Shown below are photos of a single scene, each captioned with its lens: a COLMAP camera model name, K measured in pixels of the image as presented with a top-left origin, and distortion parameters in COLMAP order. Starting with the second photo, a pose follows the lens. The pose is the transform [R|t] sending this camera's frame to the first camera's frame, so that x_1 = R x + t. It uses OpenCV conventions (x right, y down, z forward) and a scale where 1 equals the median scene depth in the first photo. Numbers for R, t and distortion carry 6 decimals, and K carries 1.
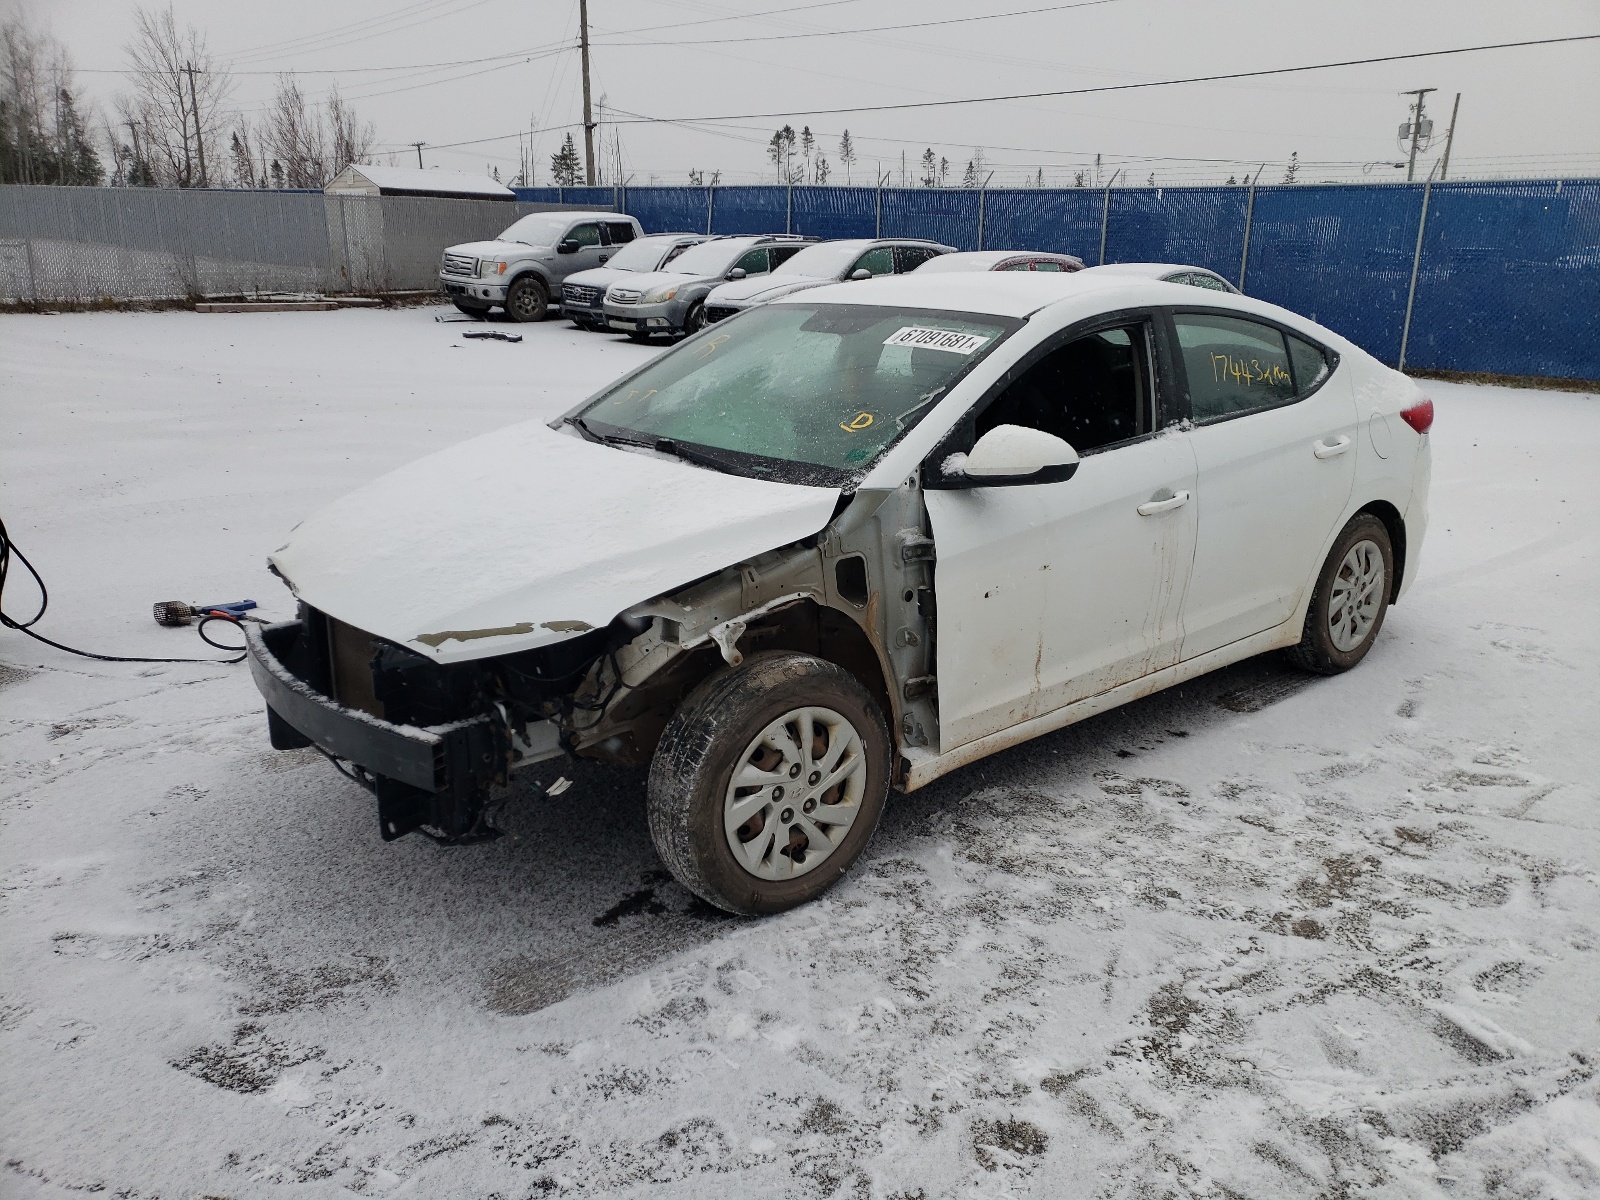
lens RADIAL K [[1224.1, 0, 809.1], [0, 1224.1, 608.8], [0, 0, 1]] dist [0.033001, -0.006232]
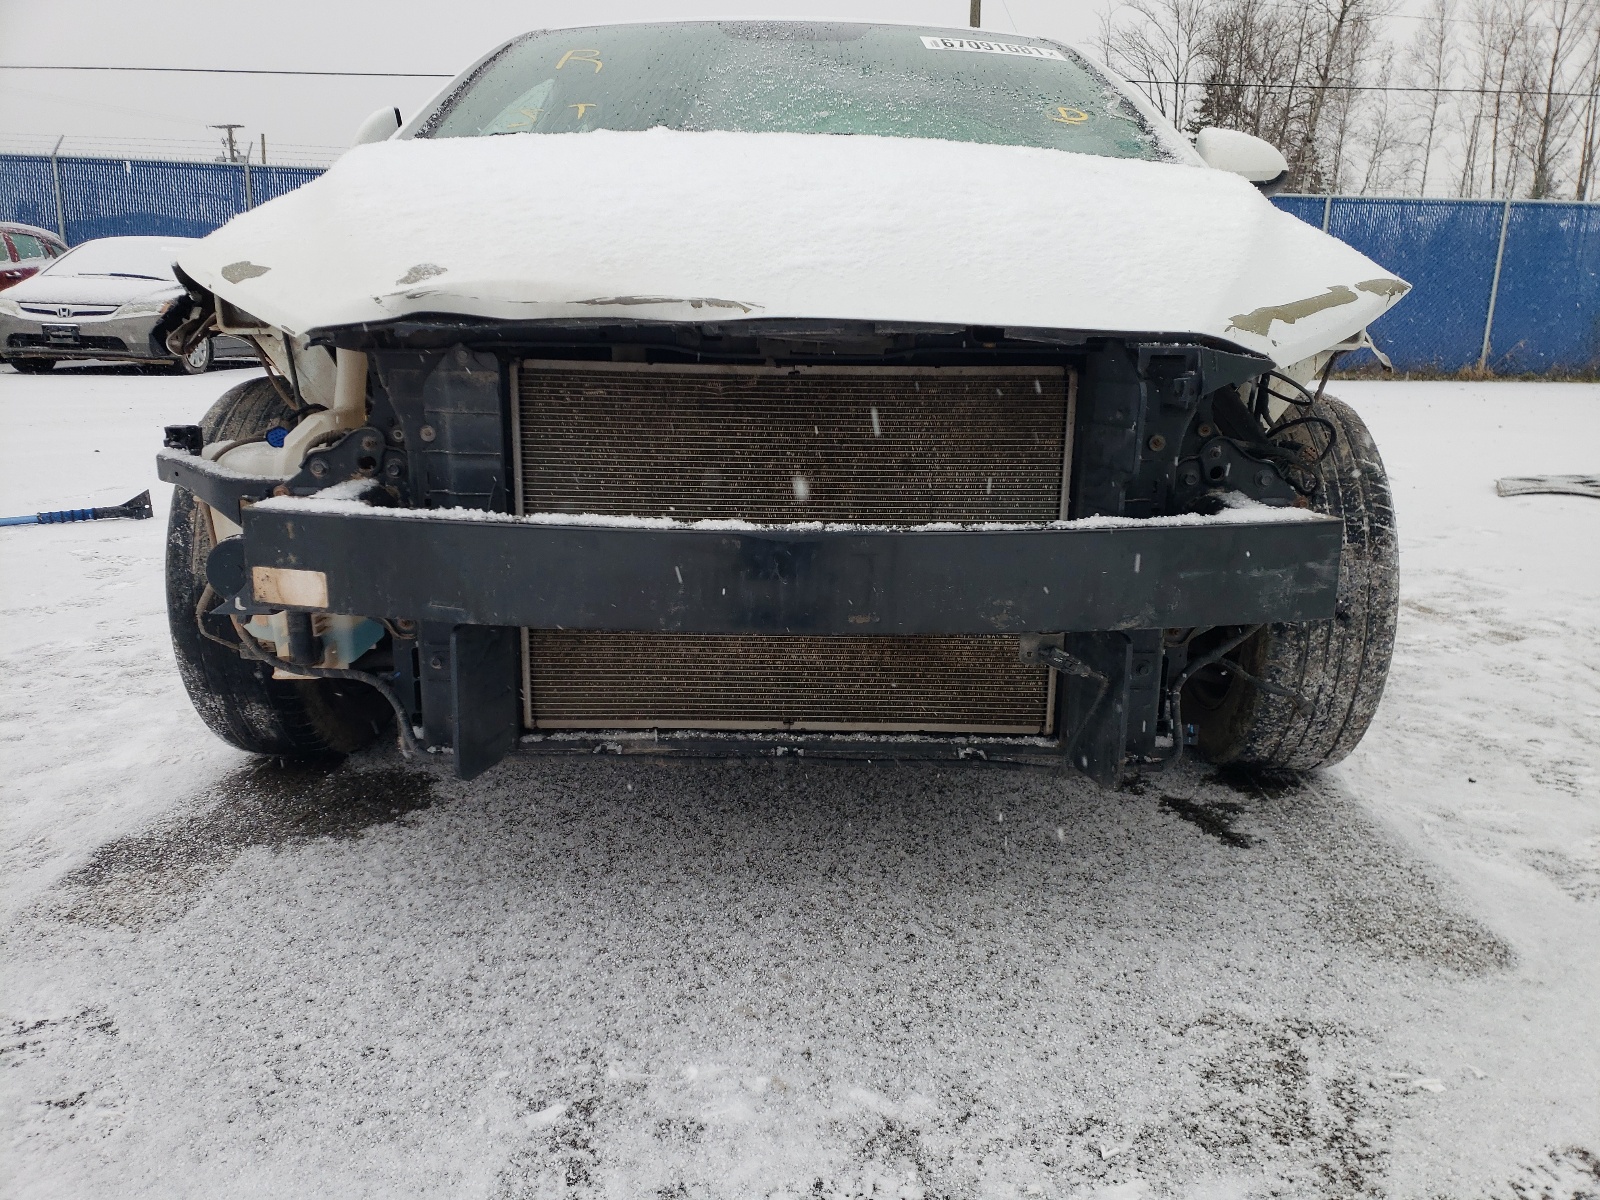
lens RADIAL K [[1252.7, 0, 800.0], [0, 1252.7, 600.0], [0, 0, 1]] dist [0.016722, -0.005040]
pose [[0.660242, -0.169910, 0.731581, -0.665452], [0.198290, 0.978947, 0.048408, 0.059732], [-0.724405, 0.113104, 0.680033, 0.649816]]
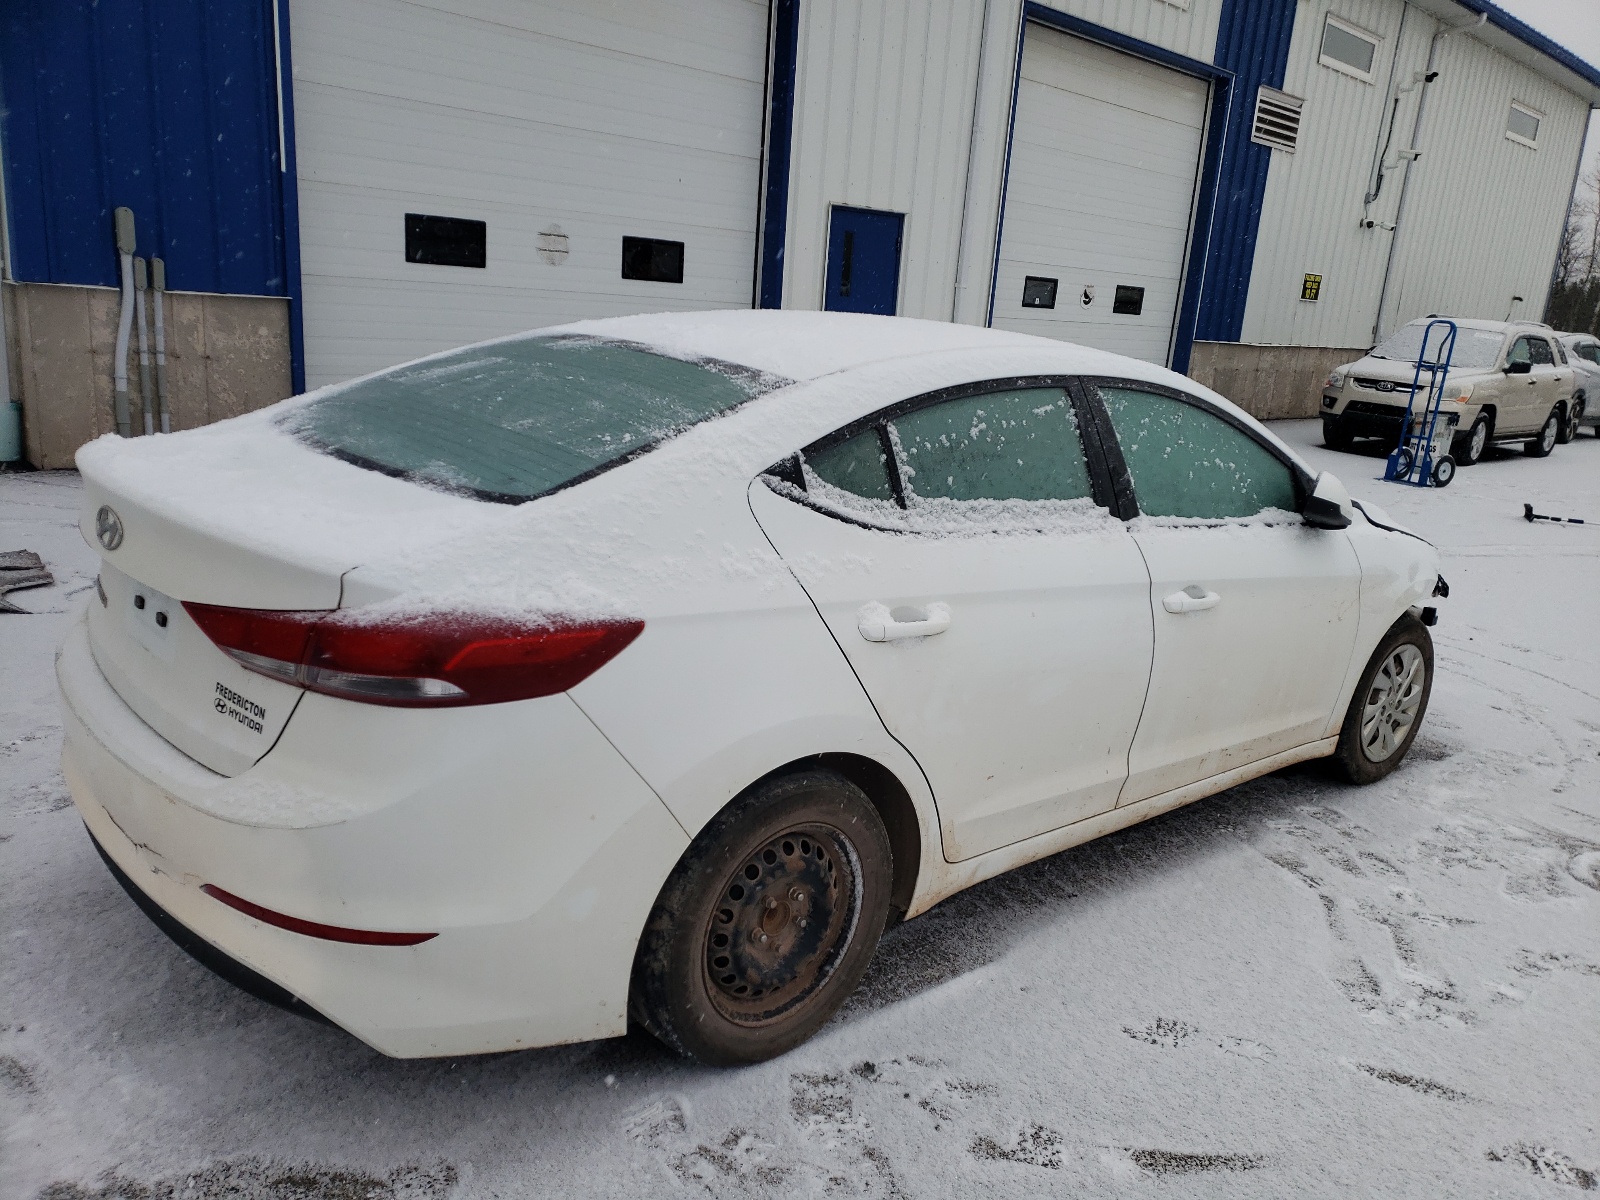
lens RADIAL K [[1252.7, 0, 800.0], [0, 1252.7, 600.0], [0, 0, 1]] dist [0.016722, -0.005040]
pose [[-0.996078, -0.086928, -0.016474, 0.283444], [-0.083332, 0.859216, 0.504781, -0.698464], [-0.029724, 0.504174, -0.863090, 2.409077]]
